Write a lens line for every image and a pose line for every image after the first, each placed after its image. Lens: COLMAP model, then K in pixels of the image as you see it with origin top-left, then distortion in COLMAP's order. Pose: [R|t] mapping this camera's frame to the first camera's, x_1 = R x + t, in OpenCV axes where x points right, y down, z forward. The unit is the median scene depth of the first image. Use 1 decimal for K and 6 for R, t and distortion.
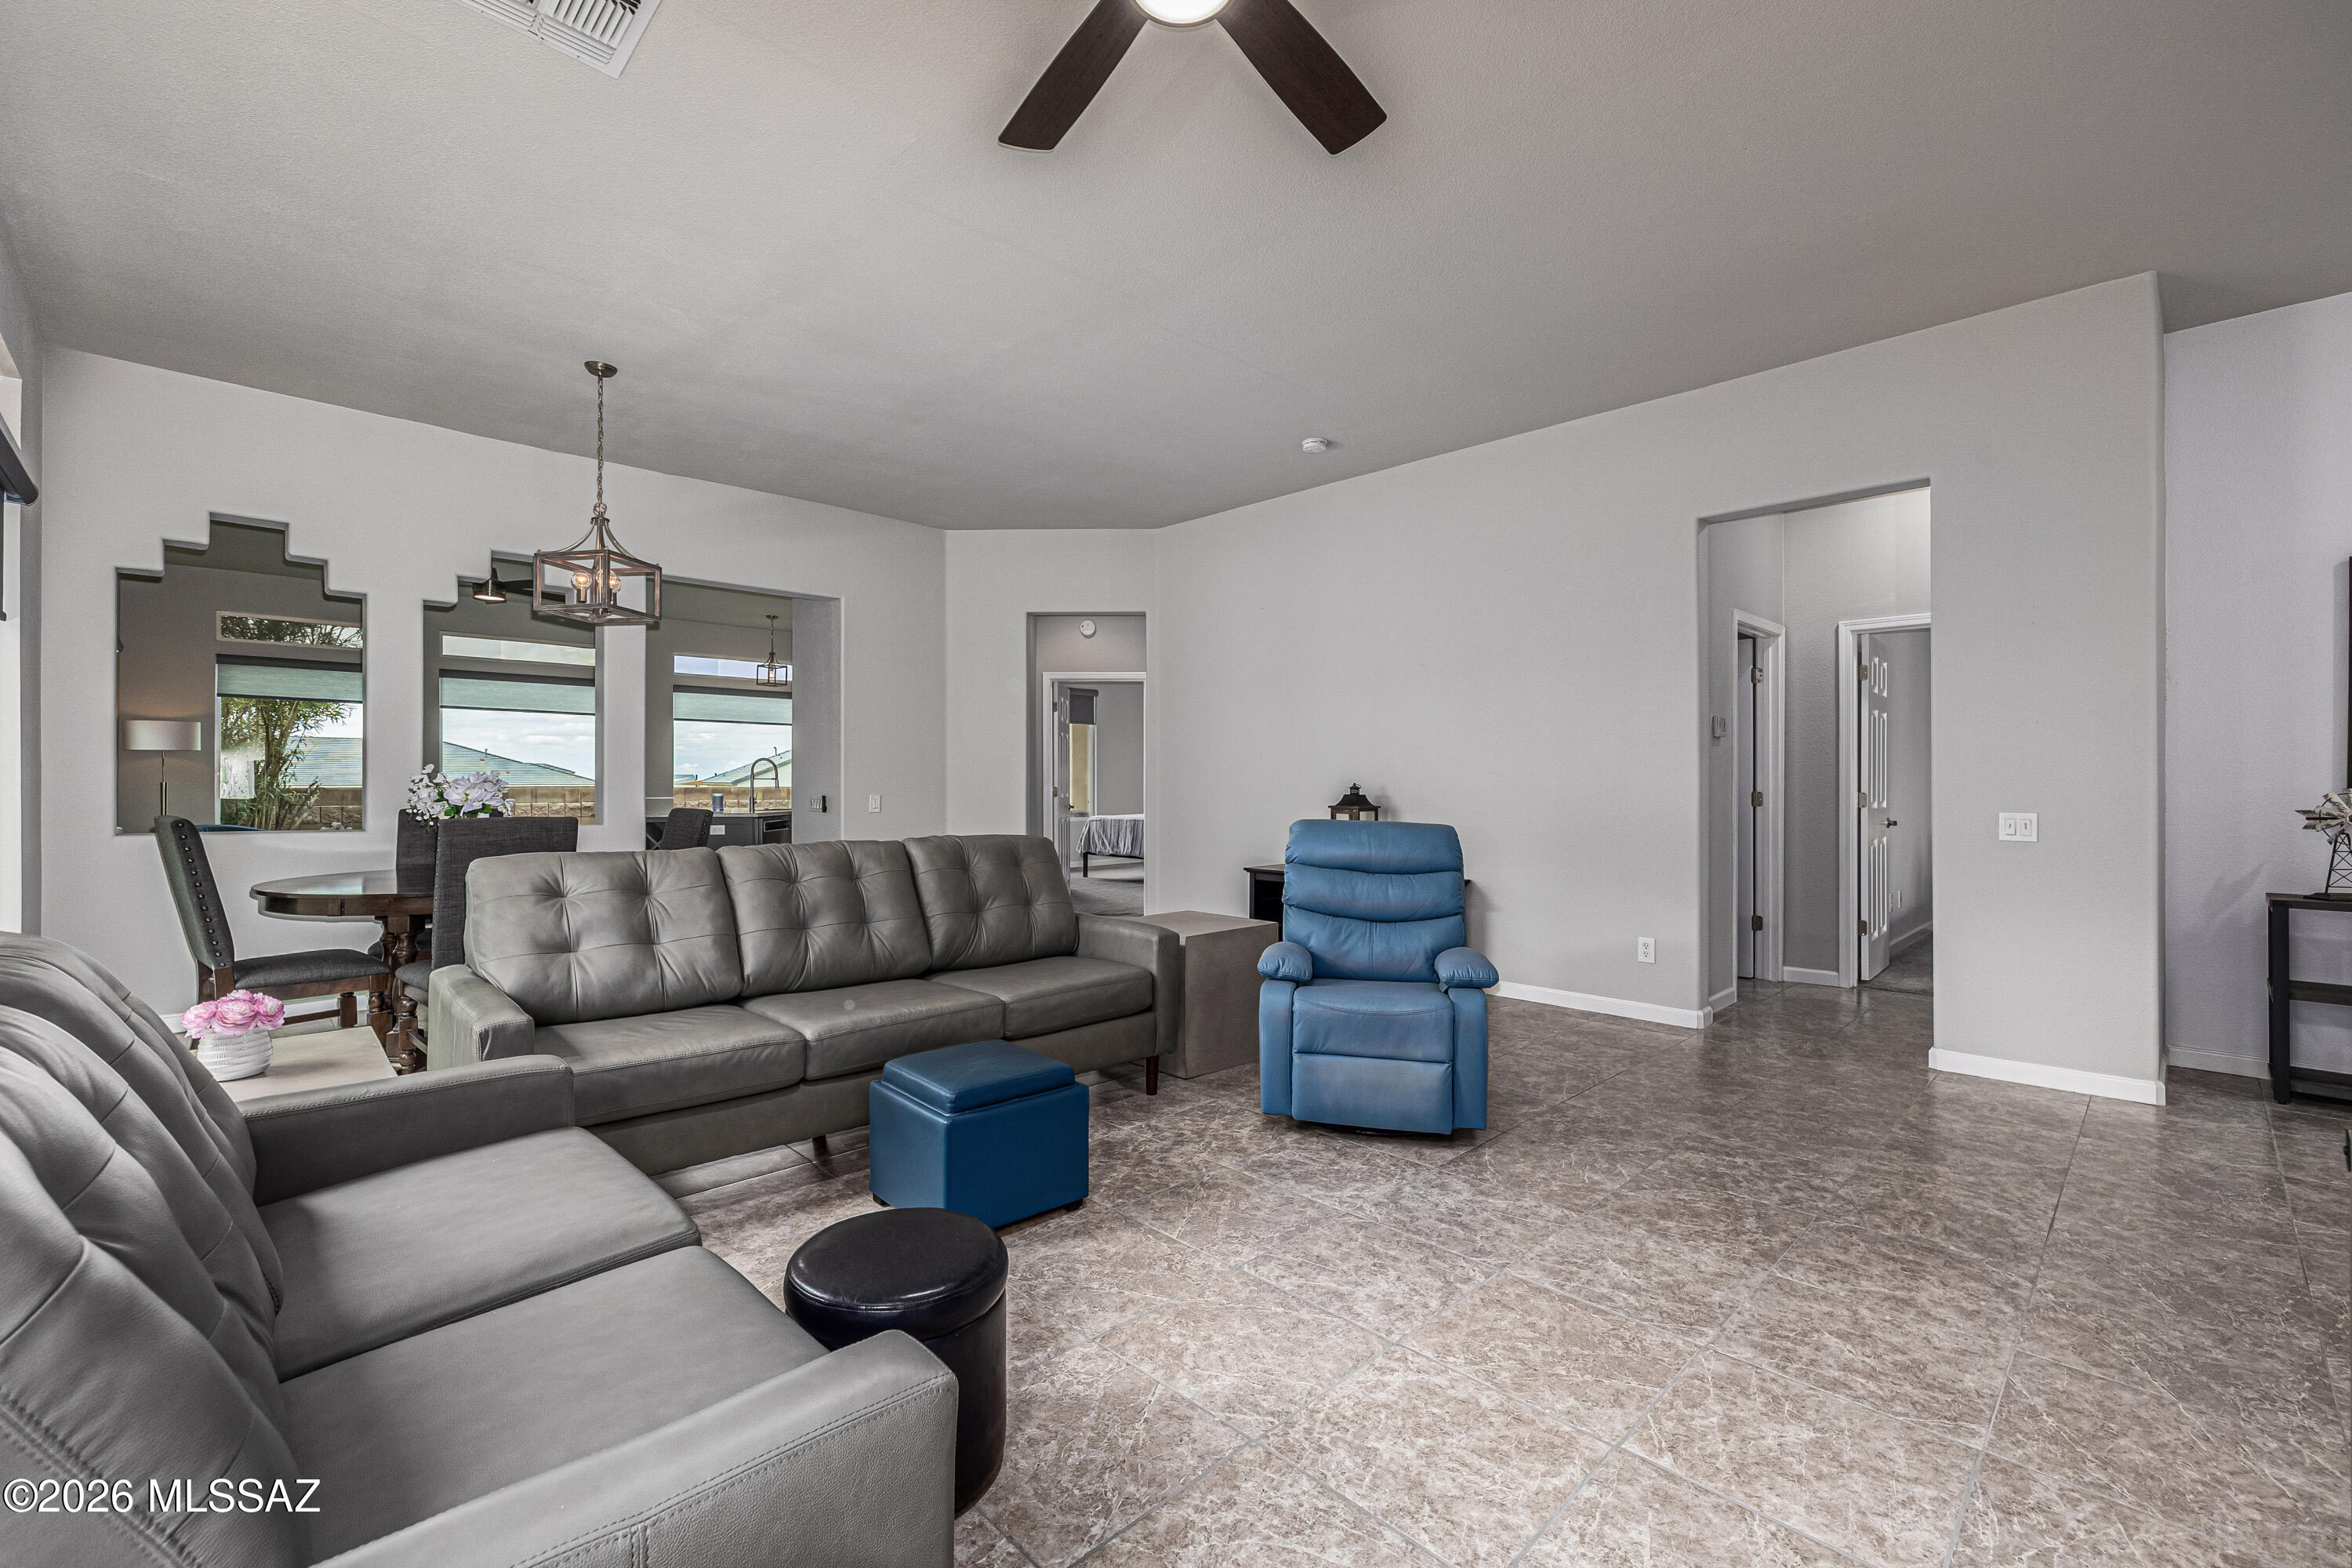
lens RADIAL K [[995.5, 0, 1160.0], [0, 995.5, 783.0], [0, 0, 1]] dist [0.001894, 0.000395]
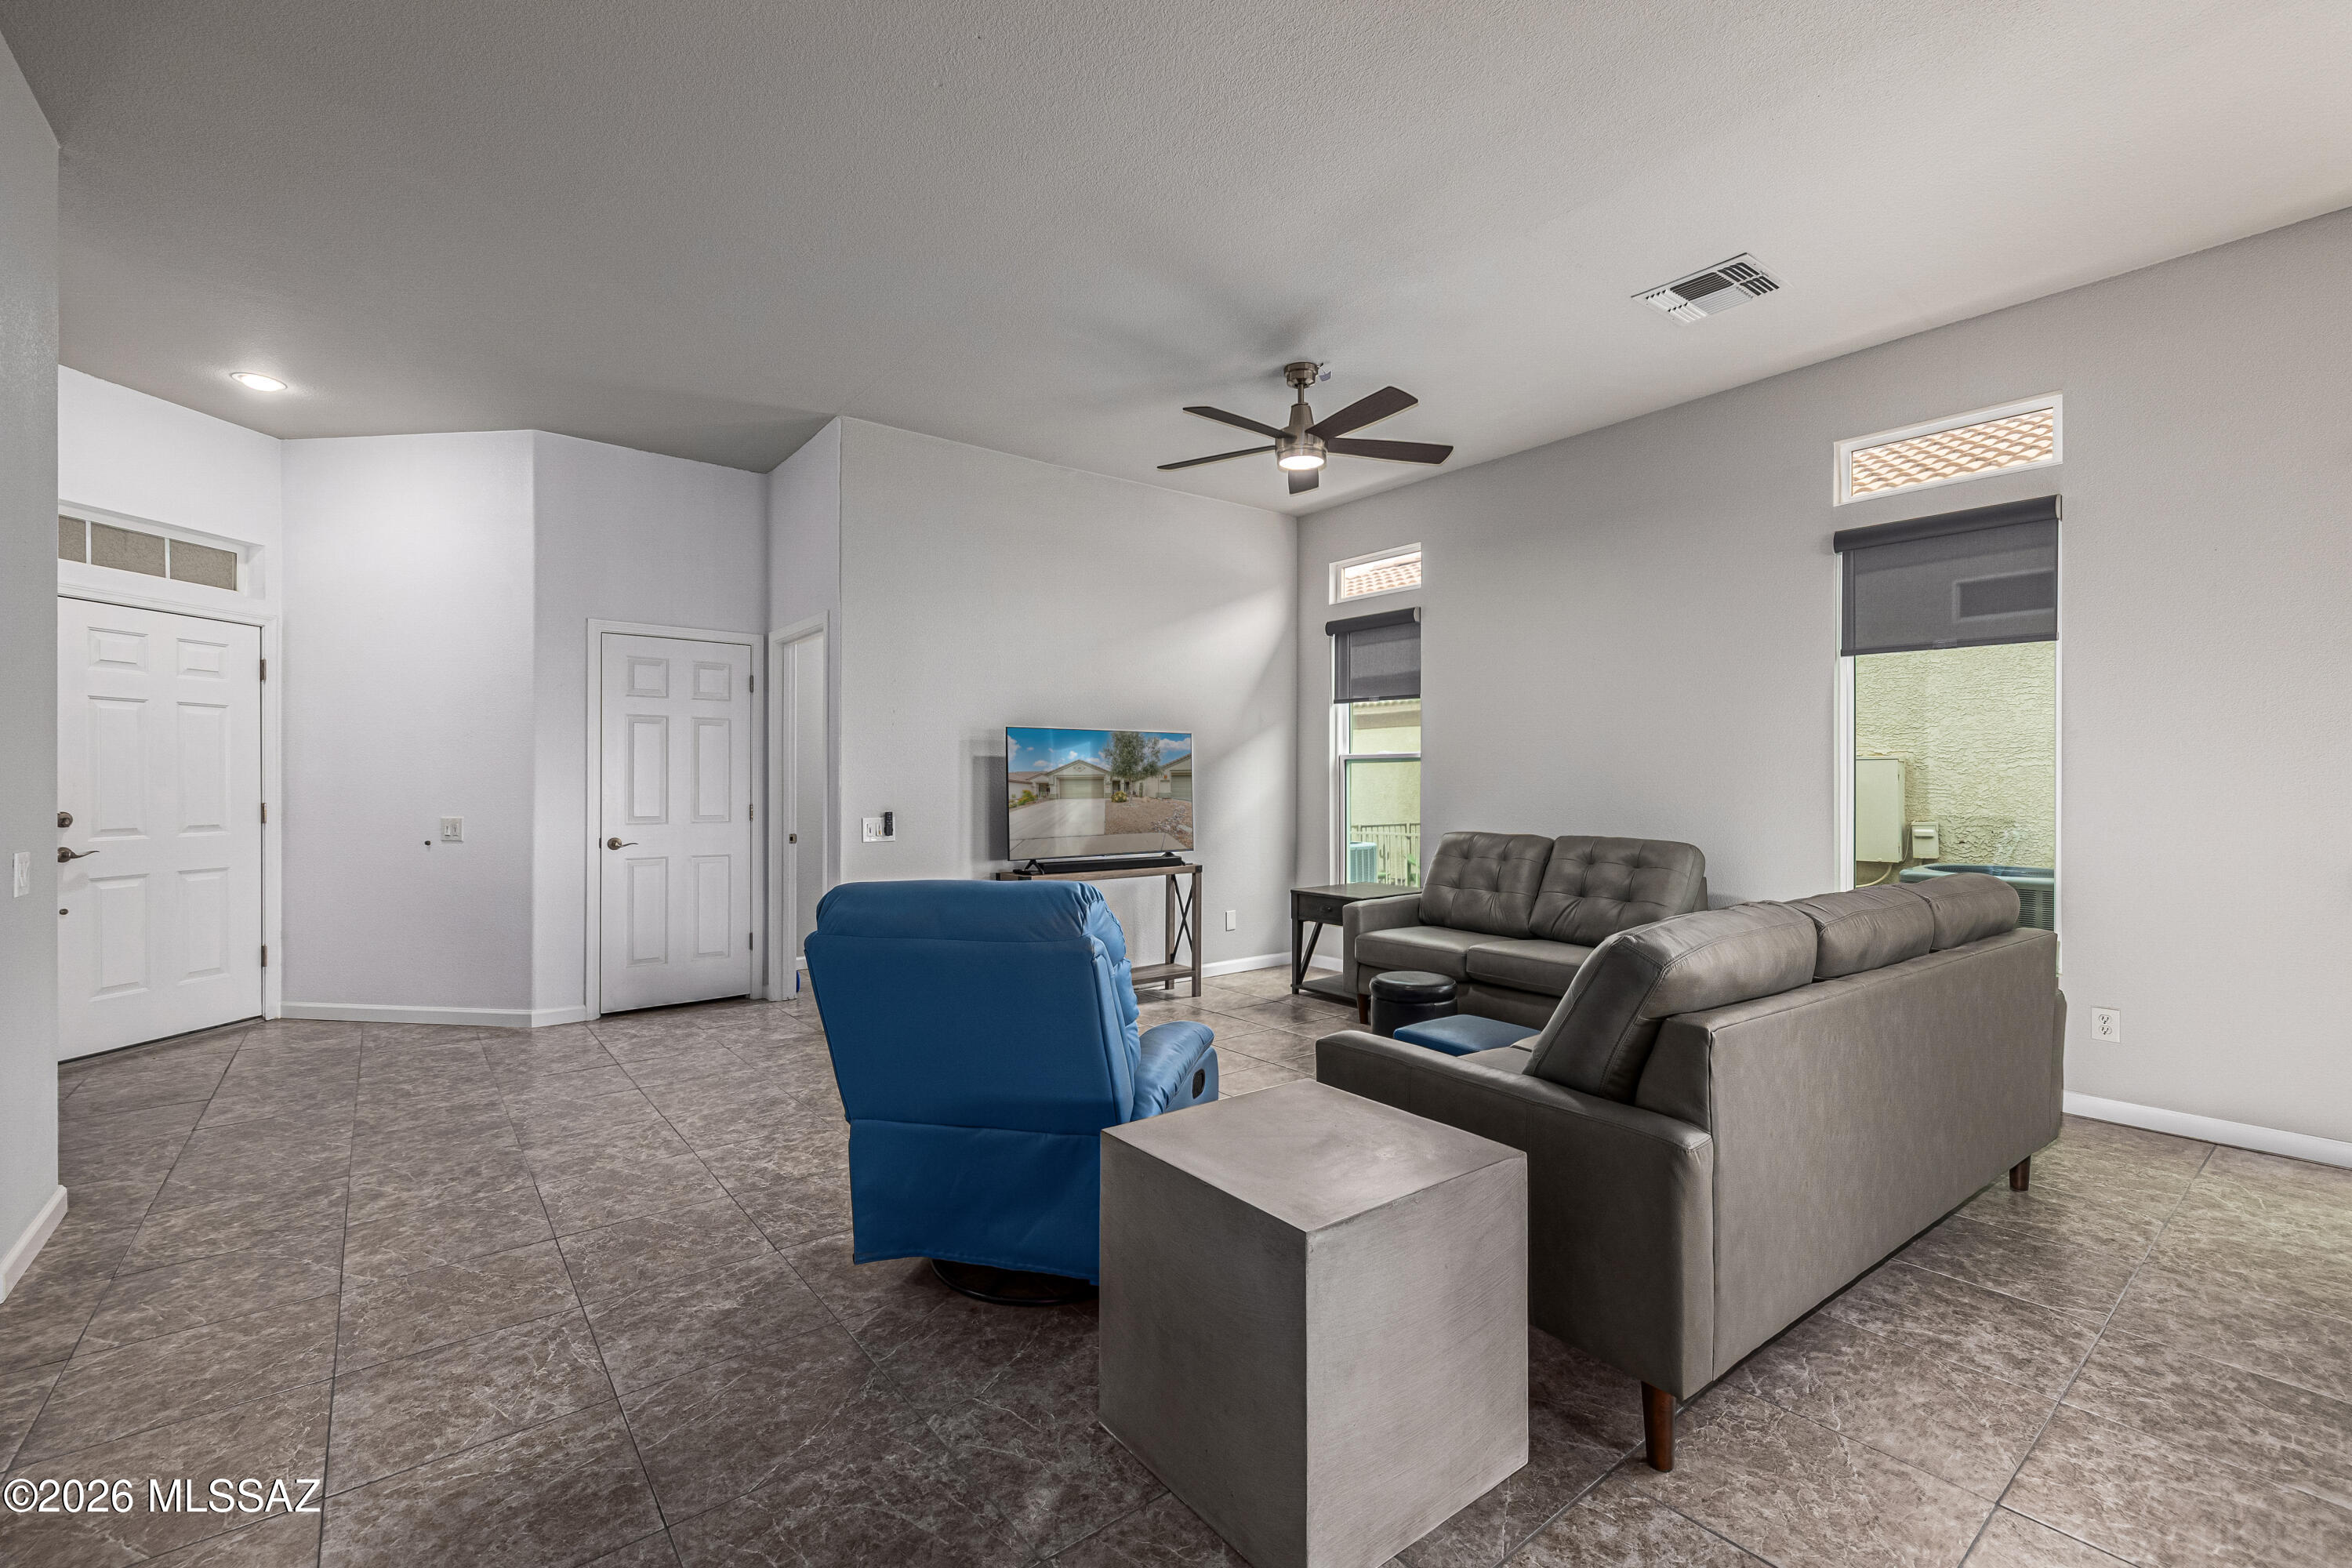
lens RADIAL K [[995.5, 0, 1166.5], [0, 995.5, 784.5], [0, 0, 1]] dist [0.001894, 0.000395]
pose [[-0.994917, -0.000194, 0.100699, 0.079239], [0.000056, 0.999997, 0.002477, -0.024629], [-0.100699, 0.002470, -0.994914, 2.513227]]
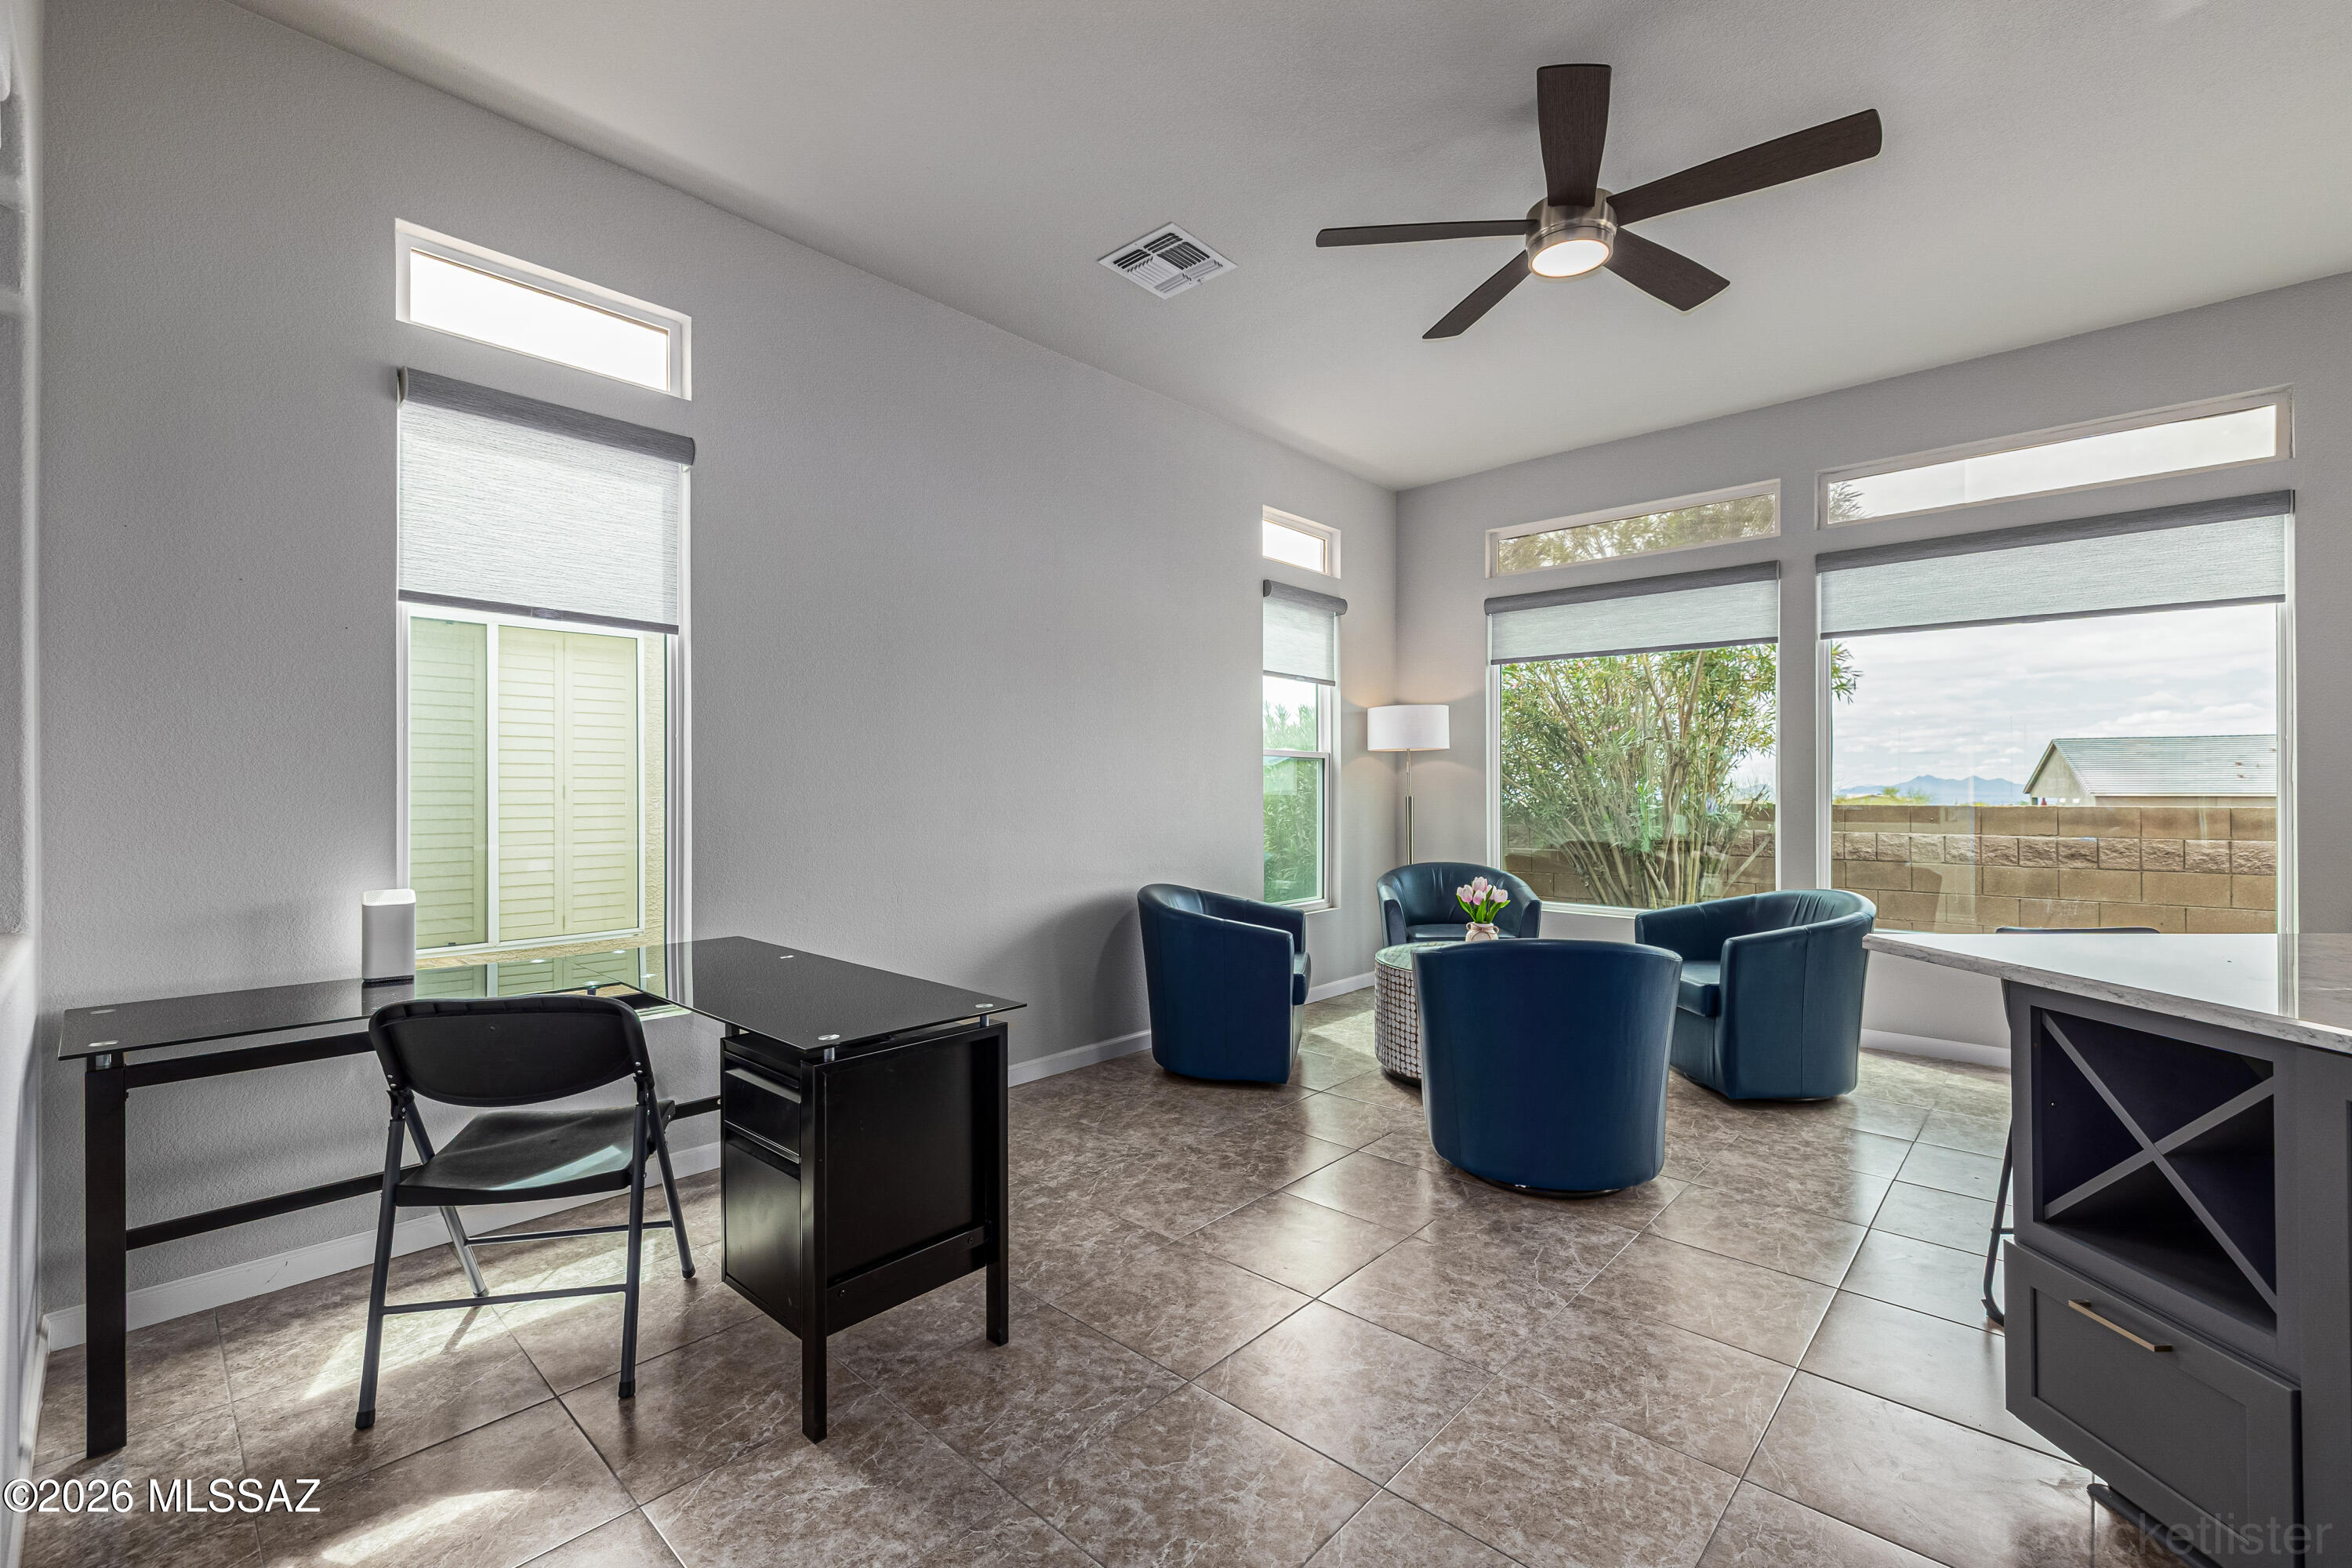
lens RADIAL K [[995.5, 0, 1153.6], [0, 995.5, 791.8], [0, 0, 1]] dist [0.001894, 0.000395]
pose [[0.046585, 0.000364, -0.998914, -1.122625], [0.000521, 1.000000, 0.000389, -0.017009], [0.998914, -0.000539, 0.046585, 2.766460]]
